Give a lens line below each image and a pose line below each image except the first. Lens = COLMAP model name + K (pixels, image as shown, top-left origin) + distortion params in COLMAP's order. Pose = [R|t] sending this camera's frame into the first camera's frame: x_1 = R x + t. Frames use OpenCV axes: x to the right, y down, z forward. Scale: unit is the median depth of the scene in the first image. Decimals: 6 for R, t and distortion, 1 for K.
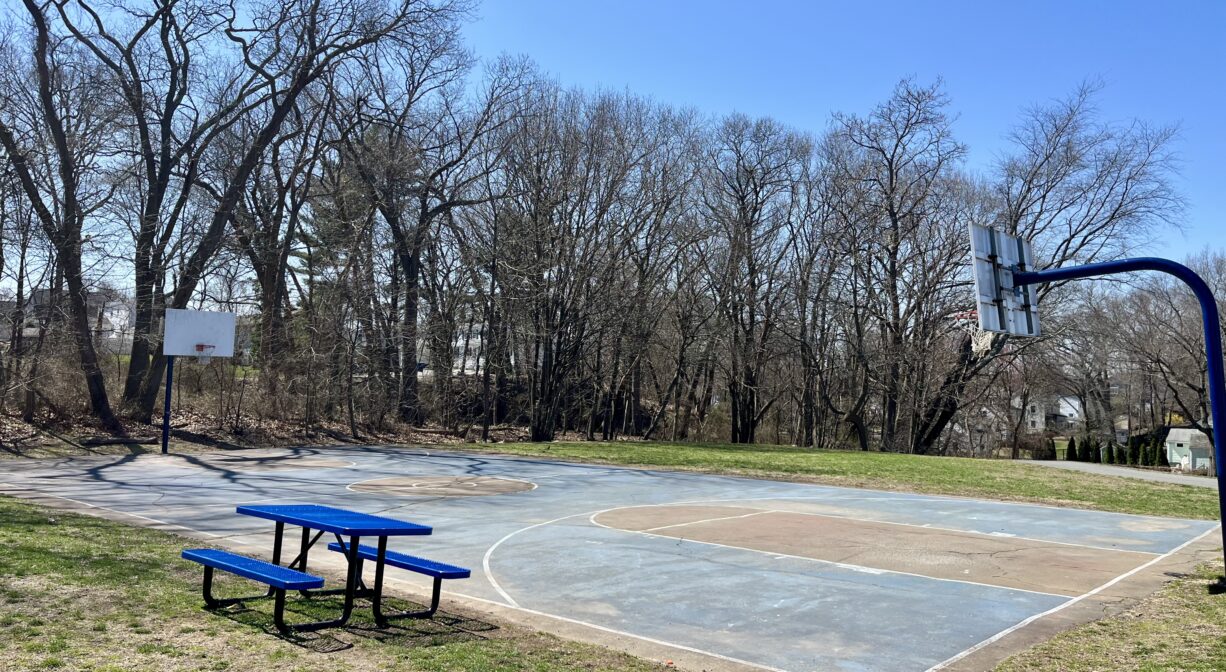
lens RADIAL K [[855.9, 0, 613.0], [0, 855.9, 336.0], [0, 0, 1]] dist [-0.002402, -0.001429]
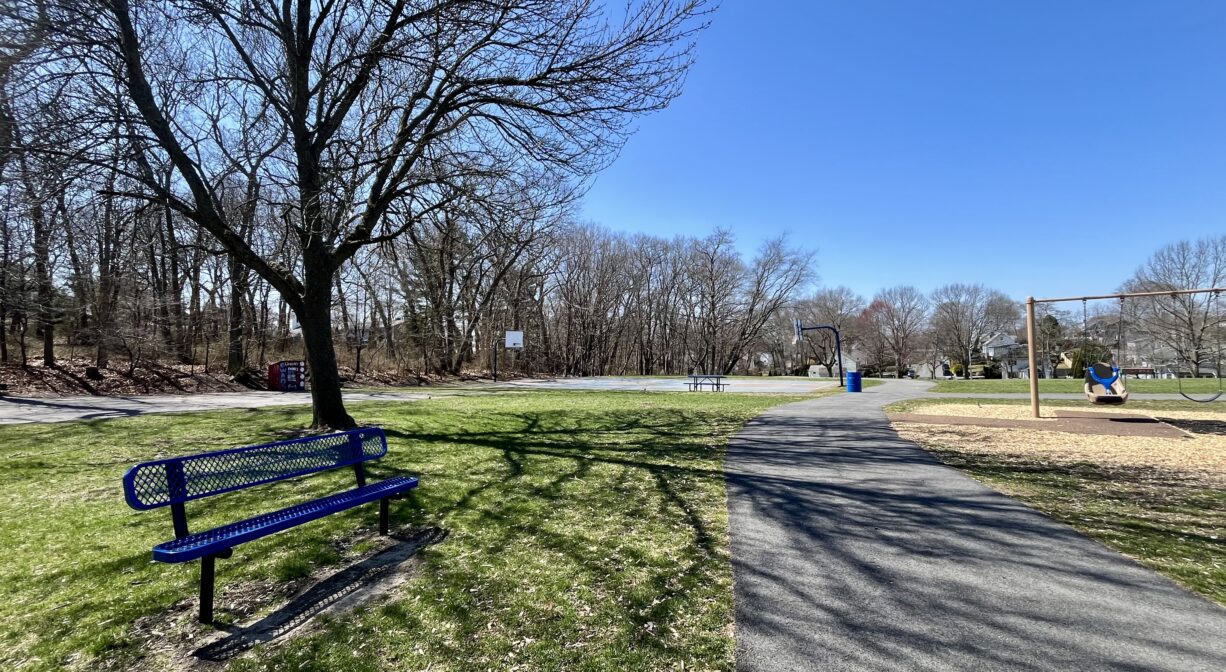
lens RADIAL K [[515.2, 0, 613.0], [0, 515.2, 336.0], [0, 0, 1]] dist [0.000157, 0.000002]
pose [[0.975118, -0.025917, 0.220164, -0.276796], [0.020277, 0.999407, 0.027837, -0.030392], [-0.220755, -0.022680, 0.975066, -0.370370]]
